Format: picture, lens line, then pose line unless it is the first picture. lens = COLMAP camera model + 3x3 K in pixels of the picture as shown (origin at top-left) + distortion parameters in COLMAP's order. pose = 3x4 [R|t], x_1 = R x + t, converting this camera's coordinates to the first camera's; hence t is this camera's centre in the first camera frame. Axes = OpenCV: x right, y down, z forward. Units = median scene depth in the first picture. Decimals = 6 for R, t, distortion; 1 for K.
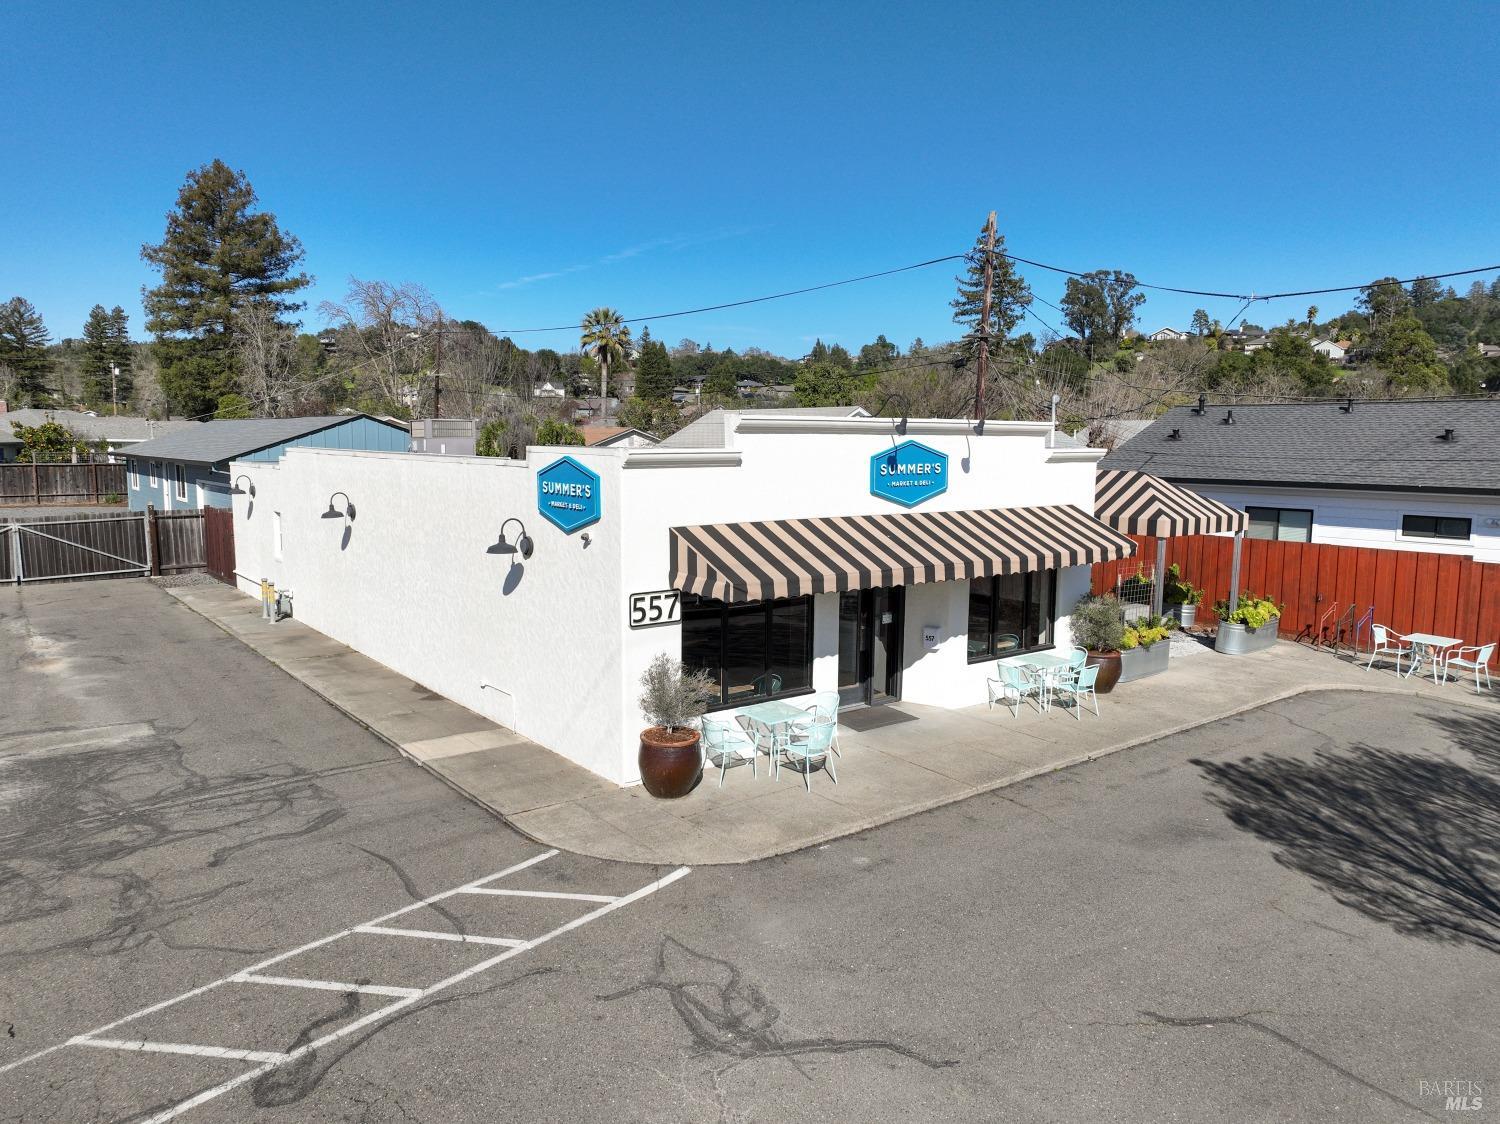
lens RADIAL K [[1054.7, 0, 747.3], [0, 1054.7, 559.9], [0, 0, 1]] dist [-0.003524, 0.021648]
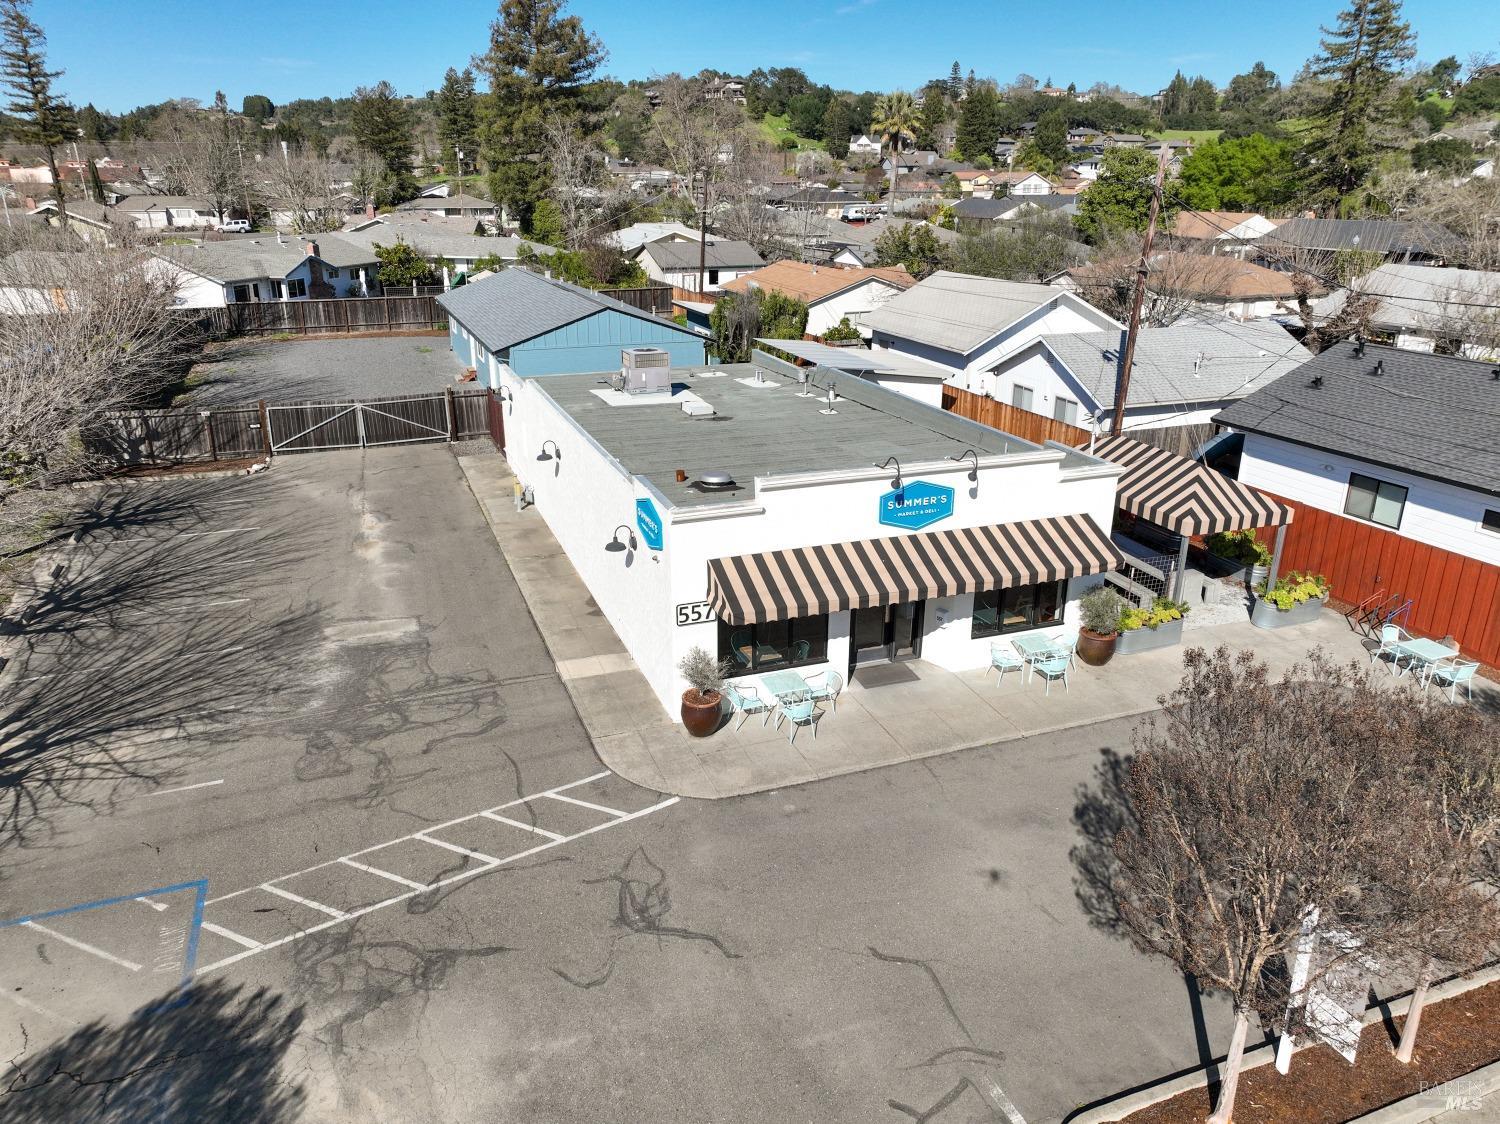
lens RADIAL K [[1052.7, 0, 746.6], [0, 1052.7, 561.8], [0, 0, 1]] dist [0.001646, 0.014460]
pose [[0.956101, 0.097729, -0.276259, 0.282365], [-0.031975, 0.971912, 0.233160, -0.274217], [0.291287, -0.214092, 0.932372, -0.250628]]
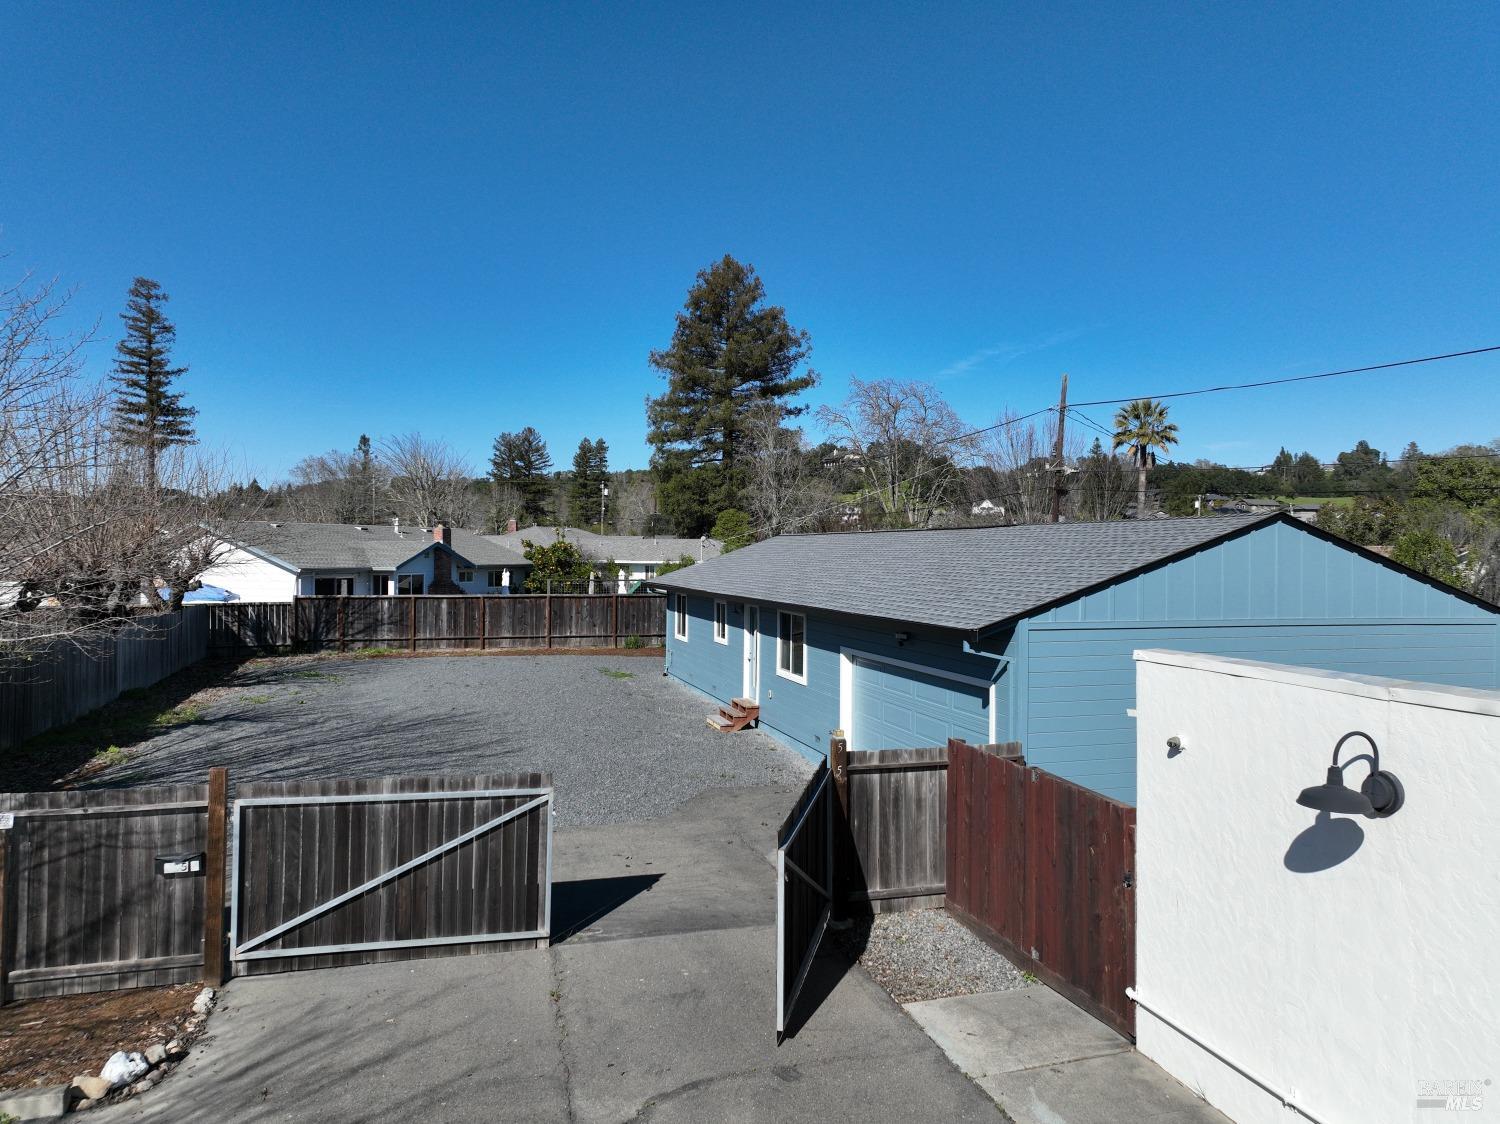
lens RADIAL K [[1052.7, 0, 746.6], [0, 1052.7, 561.8], [0, 0, 1]] dist [0.001646, 0.014460]
pose [[0.927014, 0.004761, -0.374997, -0.785943], [-0.046044, 0.993799, -0.101207, -0.133983], [0.372190, 0.111086, 0.921485, 1.075926]]
